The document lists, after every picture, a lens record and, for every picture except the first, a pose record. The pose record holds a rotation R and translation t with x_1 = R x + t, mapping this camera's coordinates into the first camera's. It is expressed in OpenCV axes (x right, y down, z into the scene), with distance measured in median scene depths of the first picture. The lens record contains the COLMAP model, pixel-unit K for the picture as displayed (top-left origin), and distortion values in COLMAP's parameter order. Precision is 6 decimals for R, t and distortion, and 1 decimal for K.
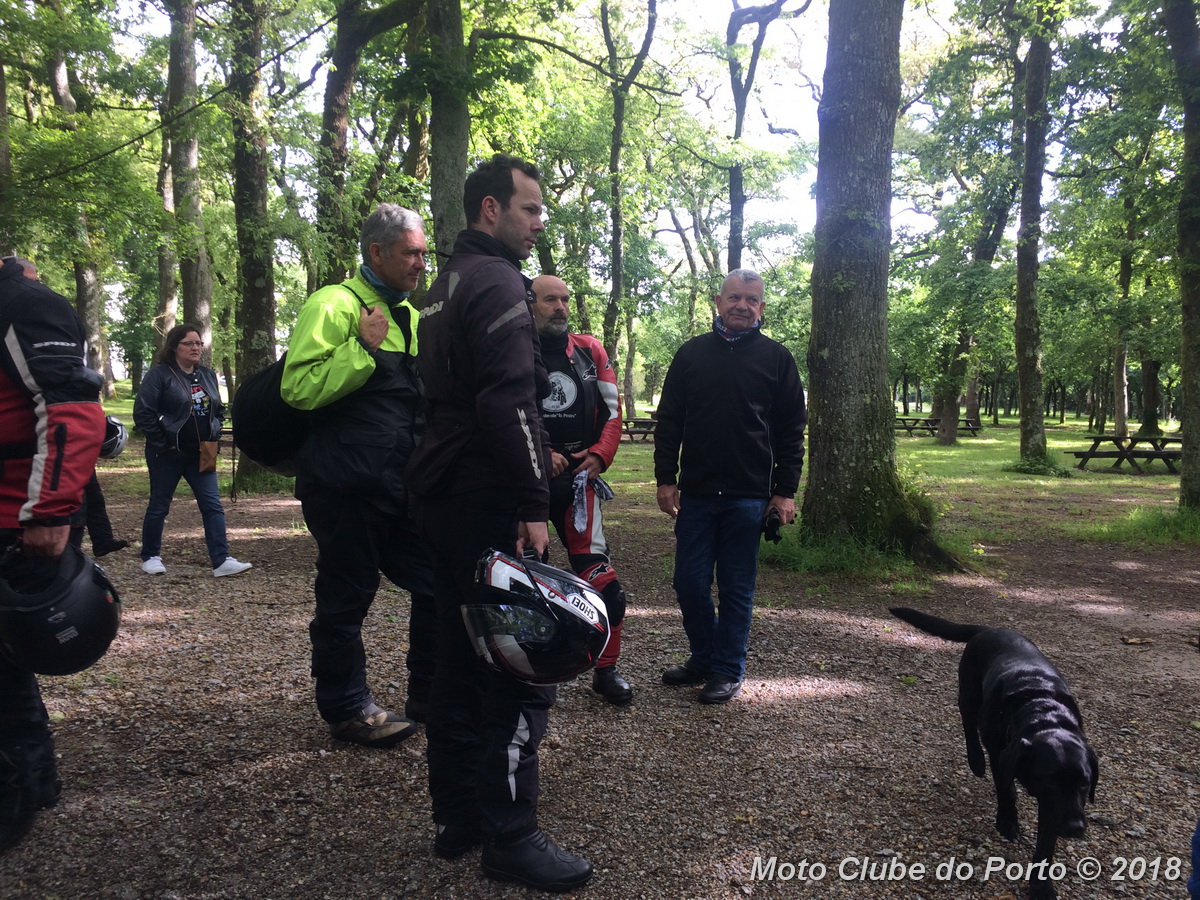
lens RADIAL K [[985.6, 0, 583.9], [0, 985.6, 437.2], [0, 0, 1]] dist [0.097875, -0.121526]
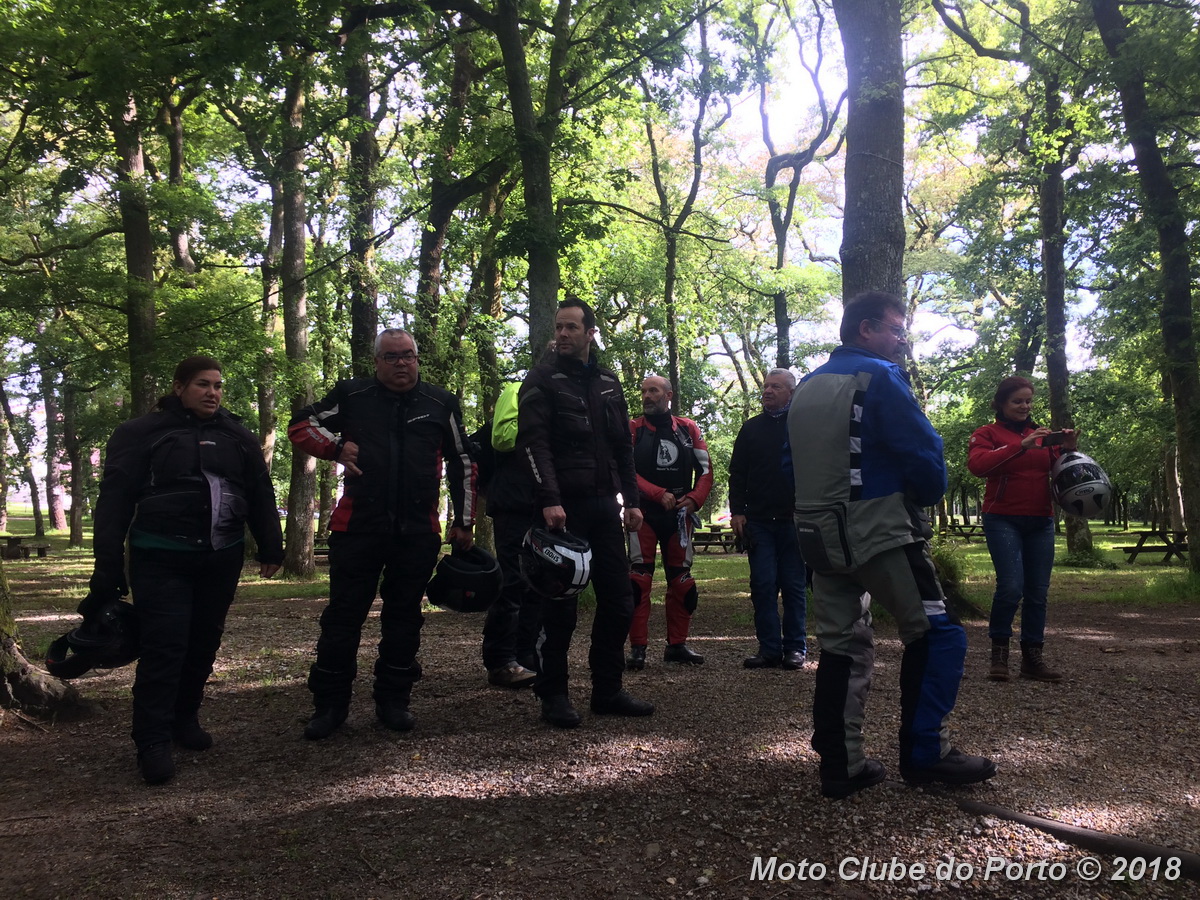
lens RADIAL K [[1042.0, 0, 600.0], [0, 1042.0, 450.0], [0, 0, 1]] dist [0.108451, -0.111720]
pose [[0.998944, -0.035638, -0.028989, -0.015497], [0.031930, 0.992305, -0.119633, 0.026519], [0.033030, 0.118581, 0.992395, -0.115248]]
